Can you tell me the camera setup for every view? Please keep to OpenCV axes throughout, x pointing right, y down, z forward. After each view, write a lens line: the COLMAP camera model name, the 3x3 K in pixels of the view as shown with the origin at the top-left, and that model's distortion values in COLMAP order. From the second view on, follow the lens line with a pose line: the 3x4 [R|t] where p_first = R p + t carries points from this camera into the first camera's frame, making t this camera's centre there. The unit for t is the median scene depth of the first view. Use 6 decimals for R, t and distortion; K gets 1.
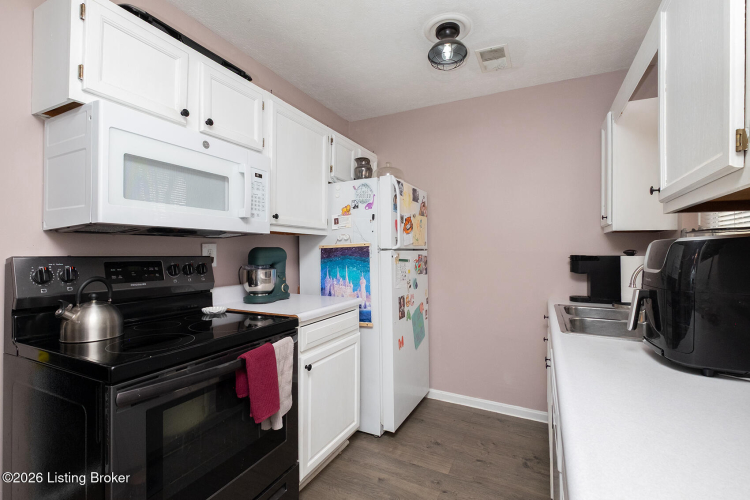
lens RADIAL K [[331.8, 0, 378.5], [0, 331.8, 240.8], [0, 0, 1]] dist [-0.001161, -0.000028]
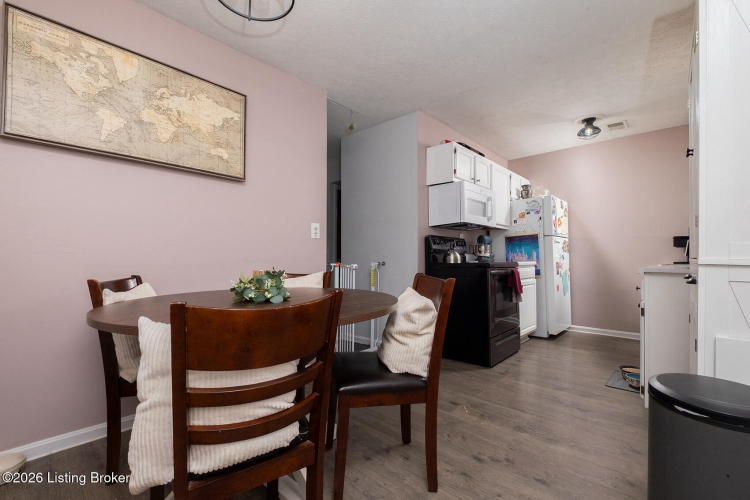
lens RADIAL K [[324.7, 0, 375.0], [0, 324.7, 250.0], [0, 0, 1]] dist [0.001918, 0.000132]
pose [[0.963139, -0.015722, -0.268544, -0.402794], [0.016605, 0.999862, 0.001015, 0.084079], [0.268491, -0.005437, 0.963267, -0.944804]]
